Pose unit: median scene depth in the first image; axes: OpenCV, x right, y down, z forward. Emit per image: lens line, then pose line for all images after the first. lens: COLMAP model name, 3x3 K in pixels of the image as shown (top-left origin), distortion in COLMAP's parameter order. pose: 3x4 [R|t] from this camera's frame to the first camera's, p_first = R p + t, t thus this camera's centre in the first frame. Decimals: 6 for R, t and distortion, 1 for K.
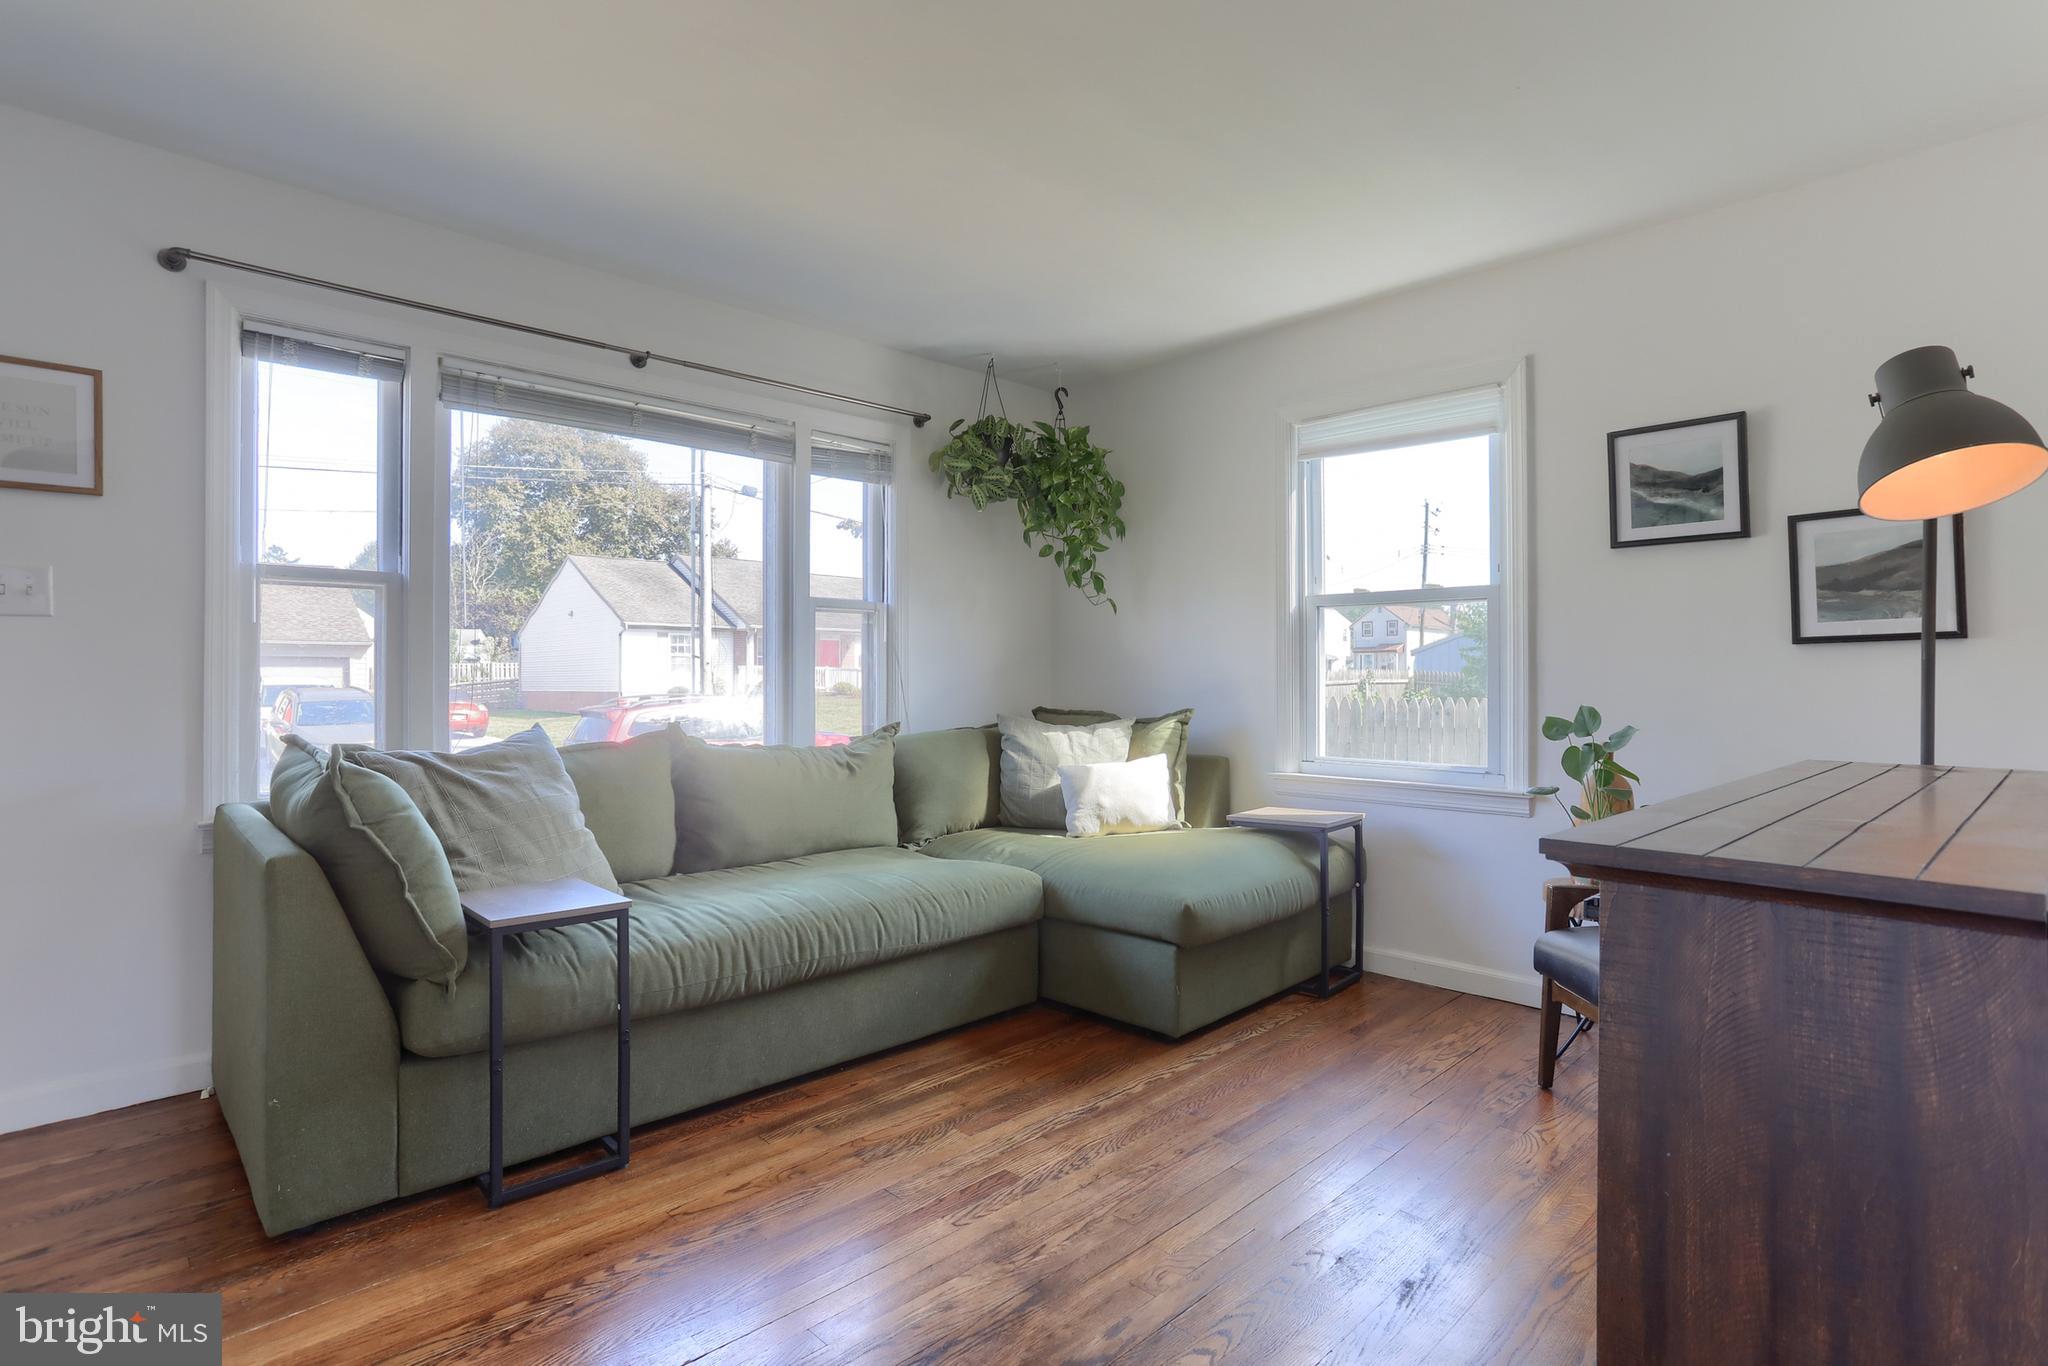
lens RADIAL K [[1031.1, 0, 1036.0], [0, 1031.1, 675.1], [0, 0, 1]] dist [-0.060834, 0.040318]
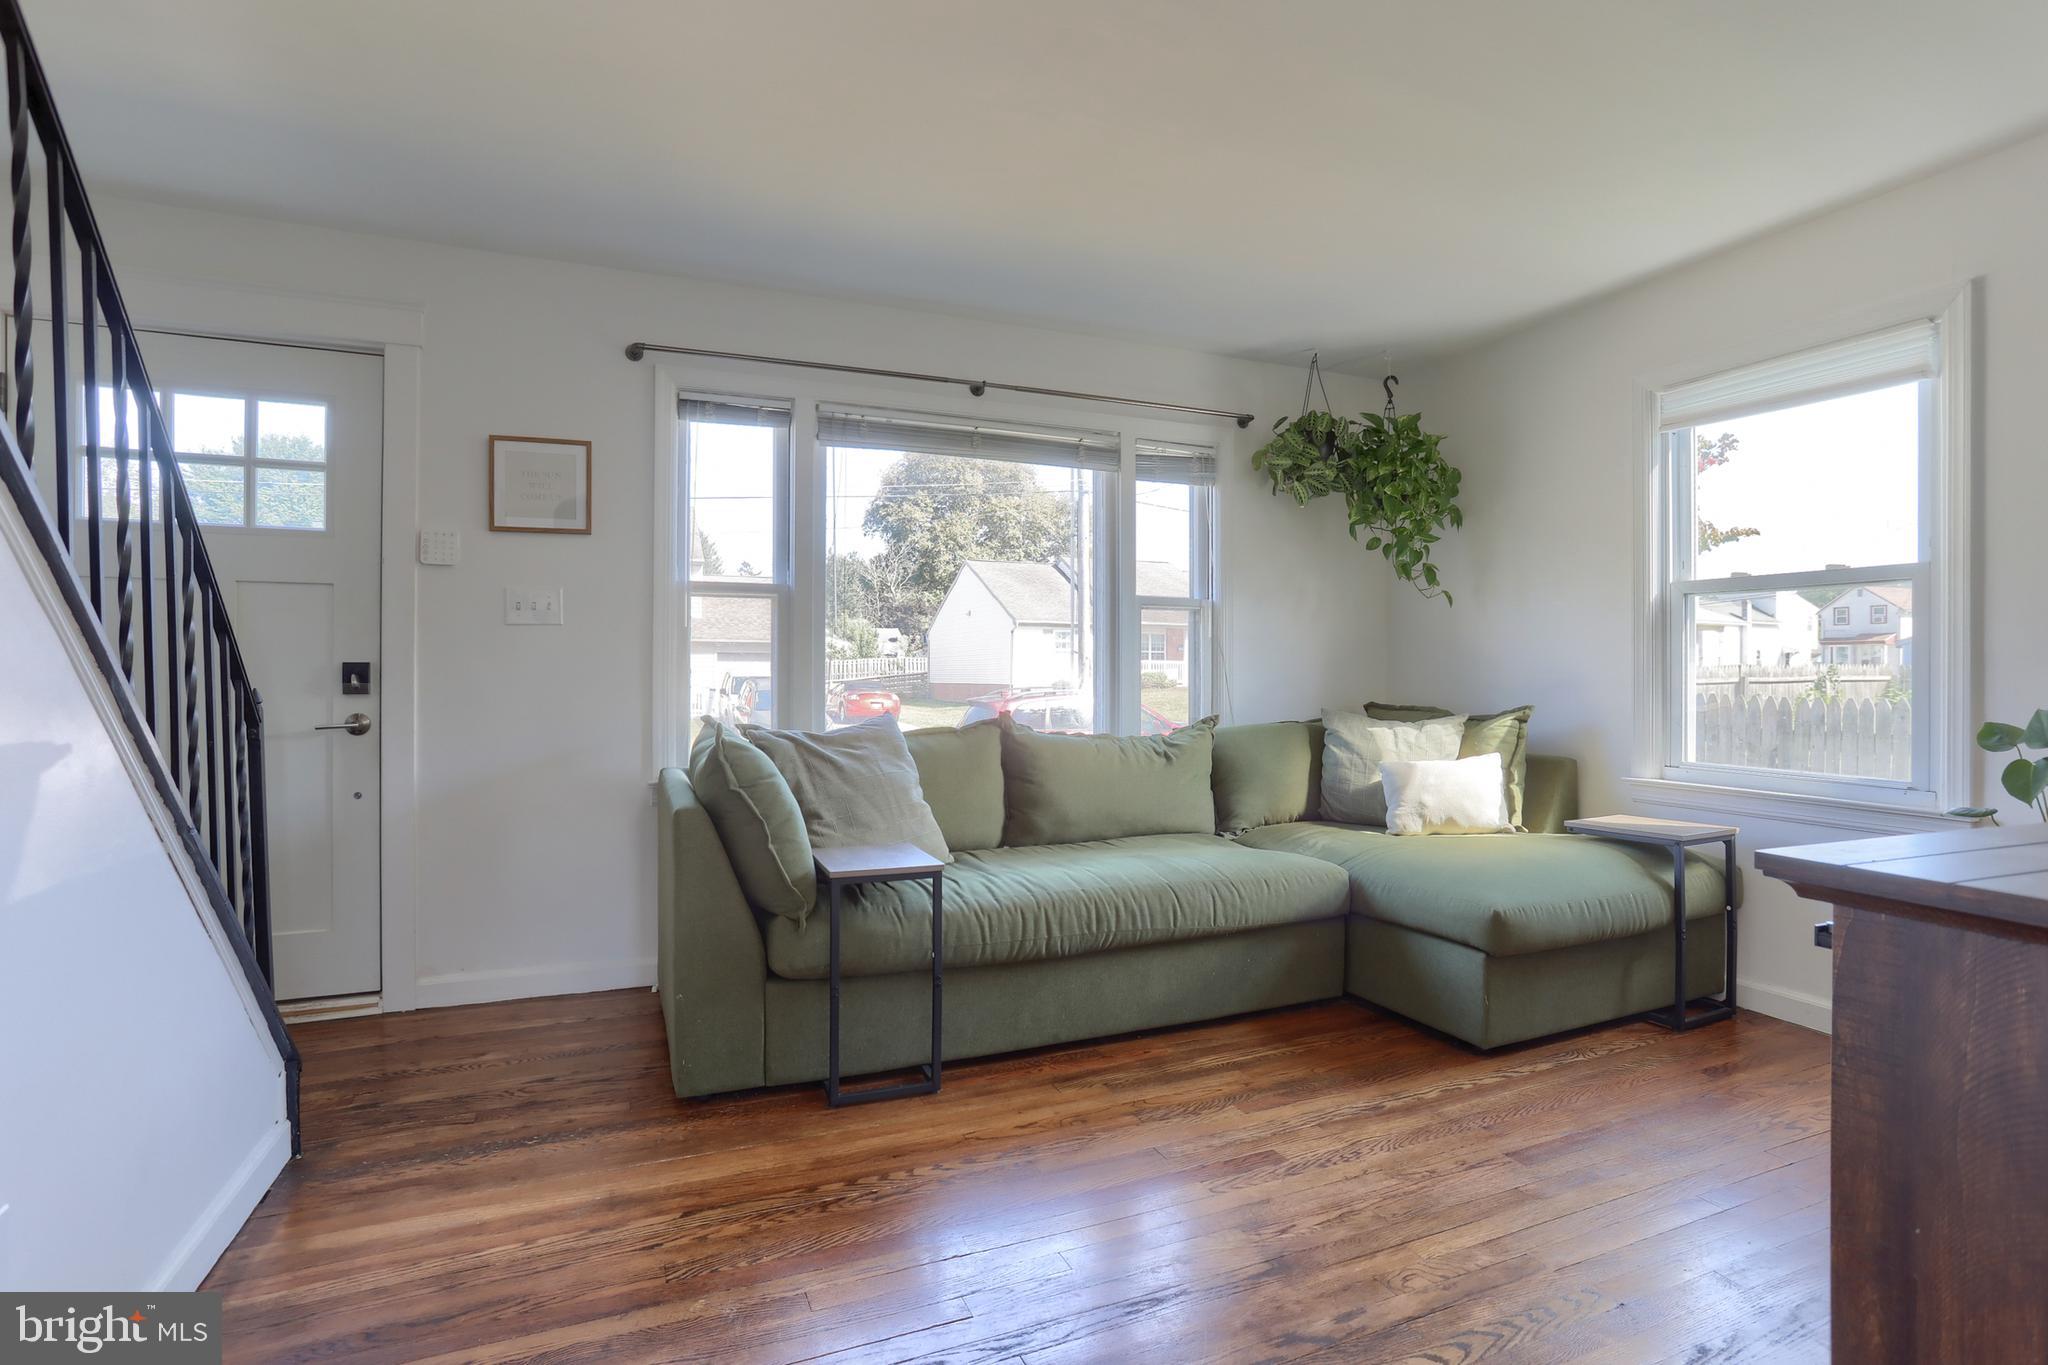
lens RADIAL K [[1011.1, 0, 1026.7], [0, 1011.1, 674.9], [0, 0, 1]] dist [-0.057679, 0.036213]
pose [[0.930355, 0.004268, -0.366634, 0.078245], [-0.002218, 0.999979, 0.006012, -0.000354], [0.366652, -0.004780, 0.930346, -0.020548]]
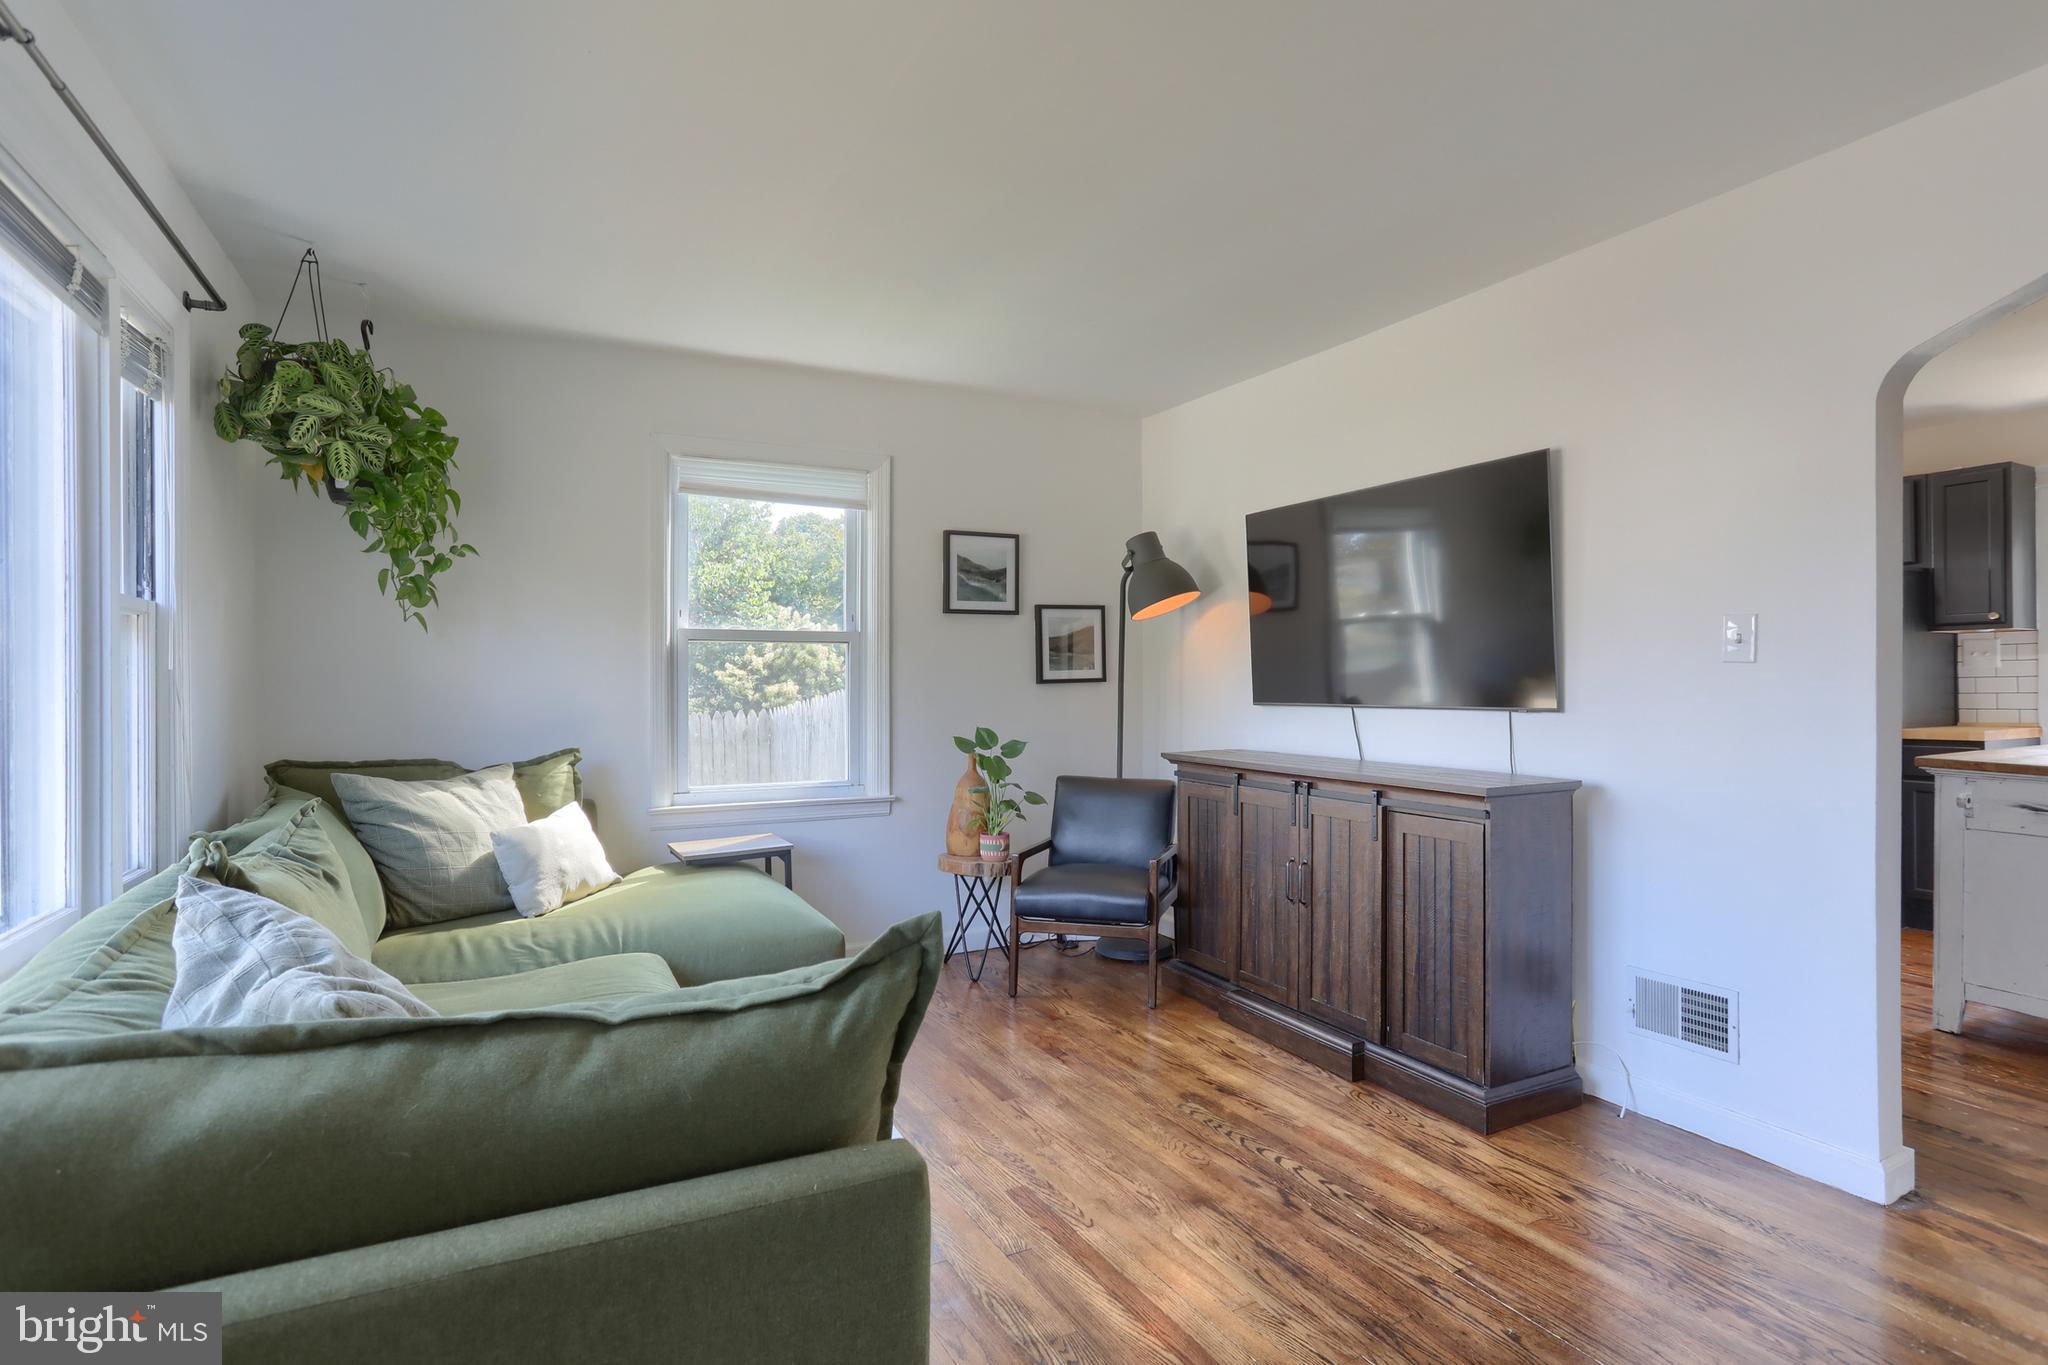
lens RADIAL K [[1031.1, 0, 1036.0], [0, 1031.1, 674.6], [0, 0, 1]] dist [-0.060834, 0.040318]
pose [[0.277534, 0.002306, 0.960713, -0.802401], [0.001075, 0.999996, -0.002711, -0.038604], [-0.960715, 0.001785, 0.277530, 0.515933]]
